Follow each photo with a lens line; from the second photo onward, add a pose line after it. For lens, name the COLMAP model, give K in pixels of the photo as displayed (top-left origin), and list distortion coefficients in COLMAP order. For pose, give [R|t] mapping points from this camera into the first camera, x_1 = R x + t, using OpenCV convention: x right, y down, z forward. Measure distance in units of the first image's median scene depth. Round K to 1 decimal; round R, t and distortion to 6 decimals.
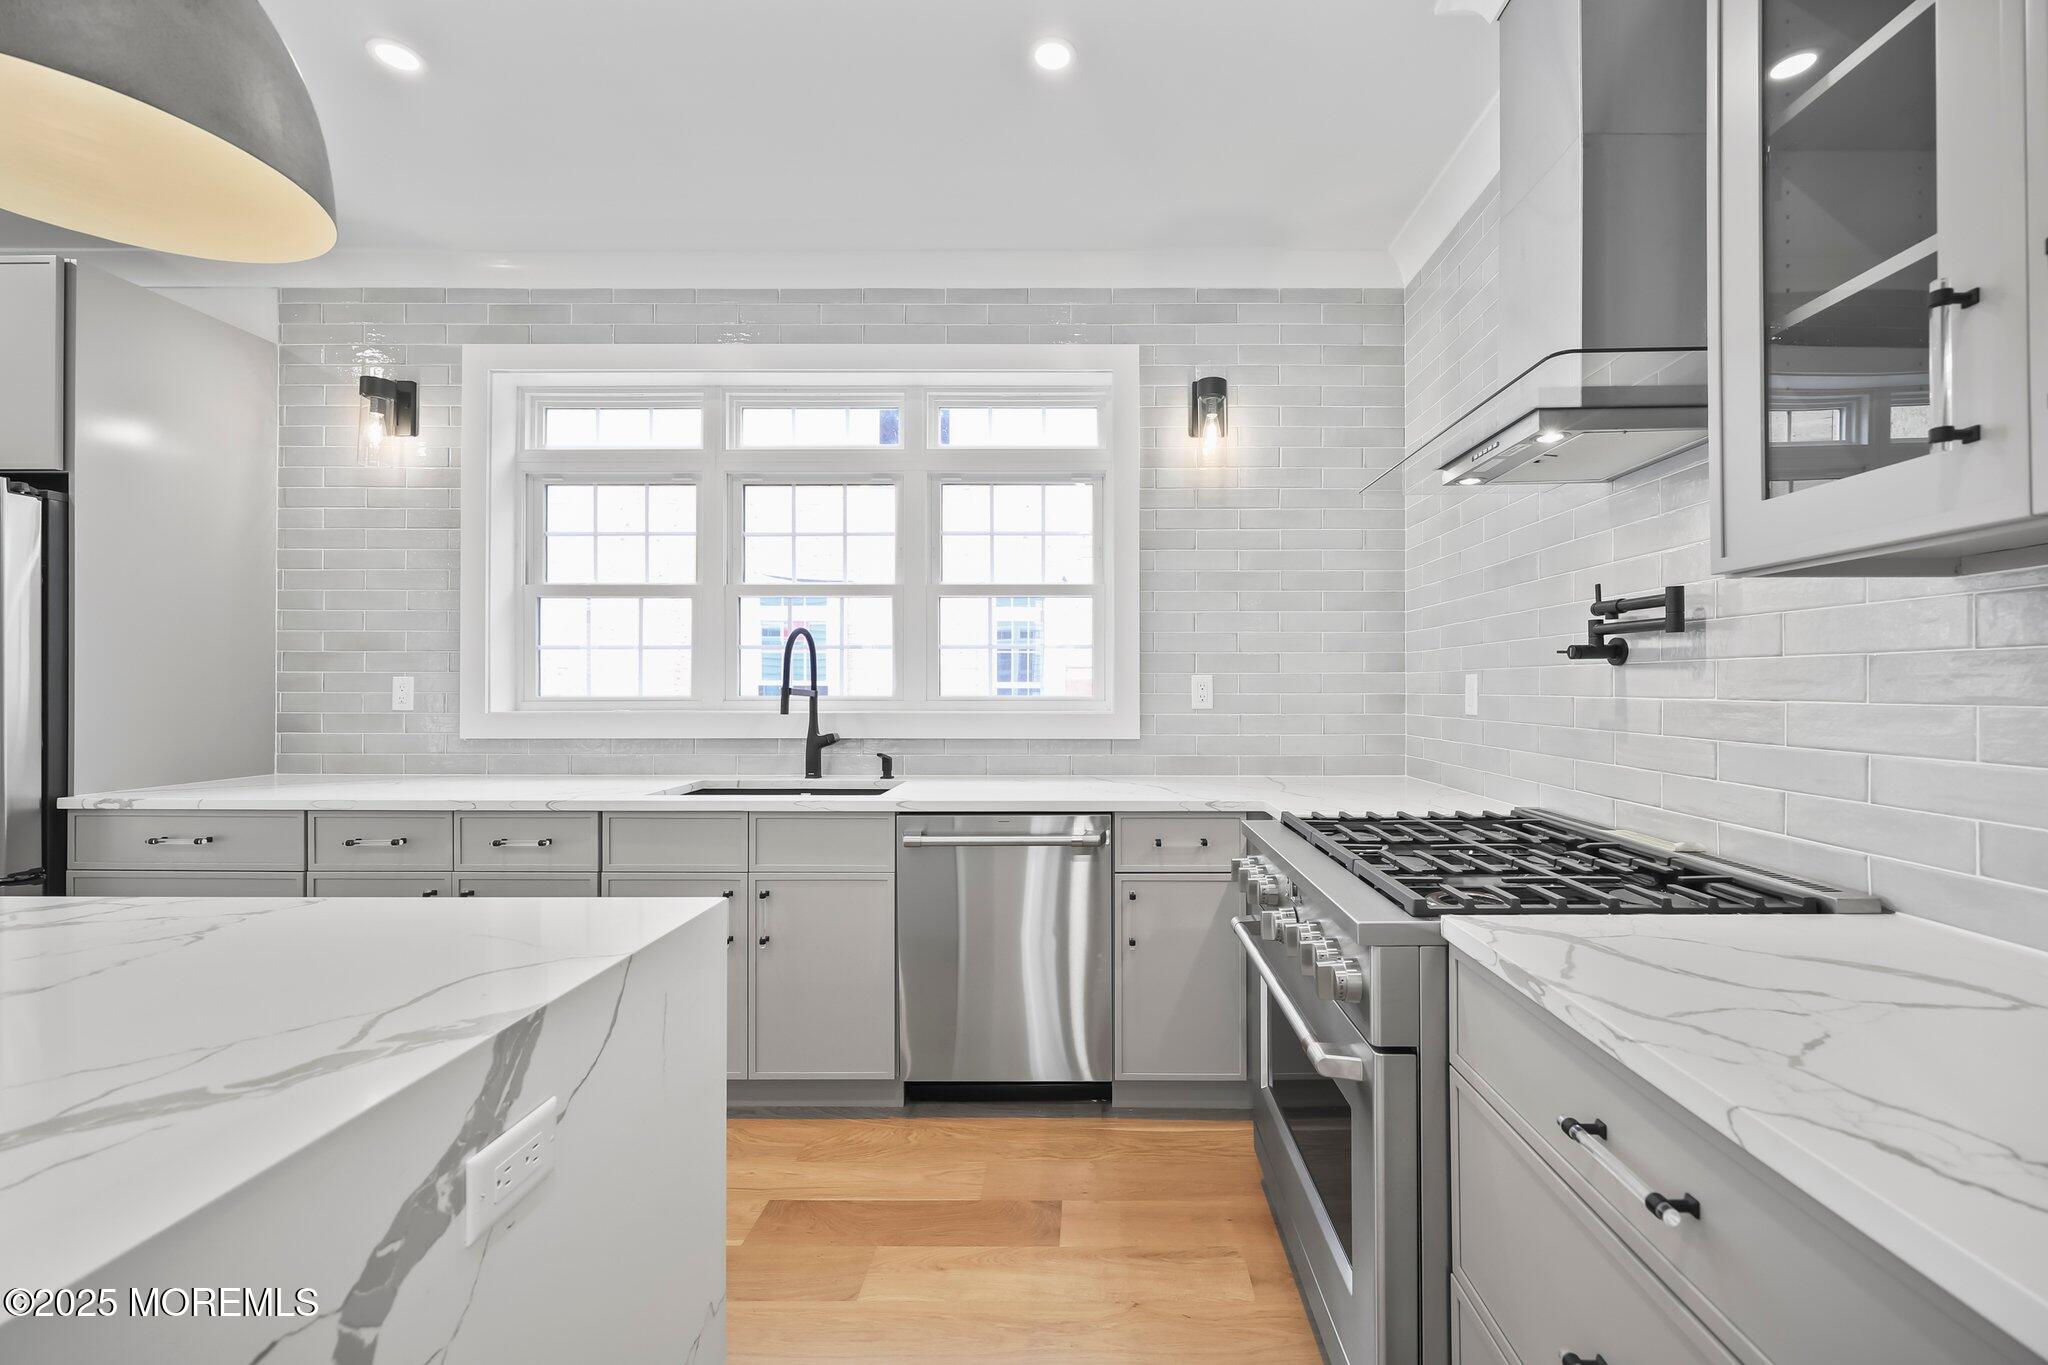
lens RADIAL K [[823.8, 0, 1105.9], [0, 823.8, 700.6], [0, 0, 1]] dist [-0.003670, 0.001003]
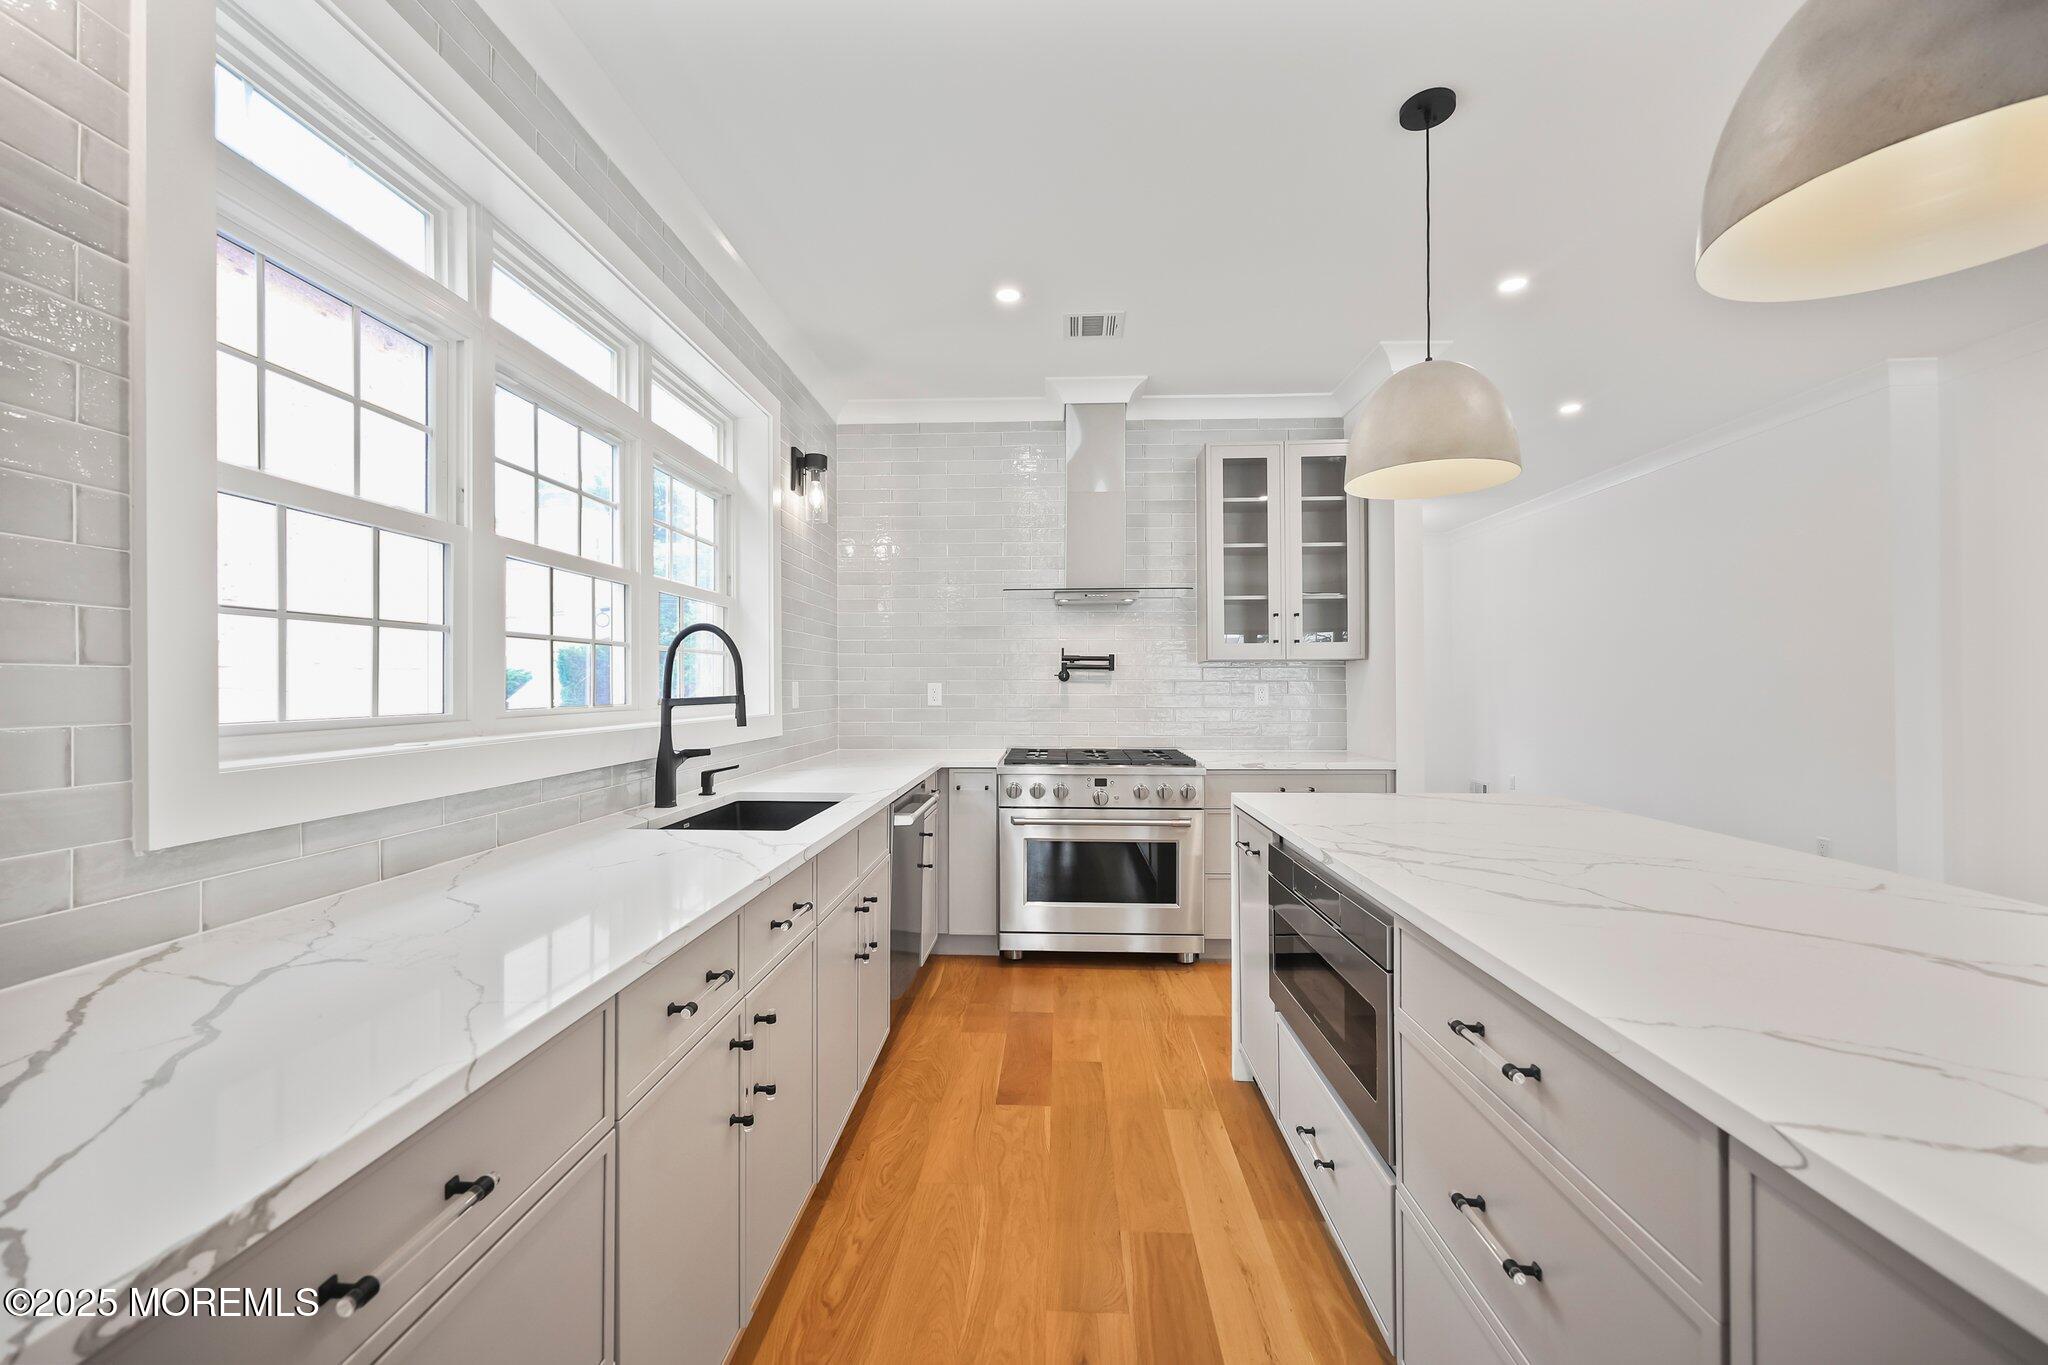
lens RADIAL K [[823.8, 0, 1015.9], [0, 823.8, 684.5], [0, 0, 1]] dist [-0.003670, 0.001003]
pose [[0.061952, 0.001635, 0.998078, -1.133700], [0.017898, 0.999836, -0.002749, -0.017737], [-0.997919, 0.018034, 0.061912, 0.603878]]
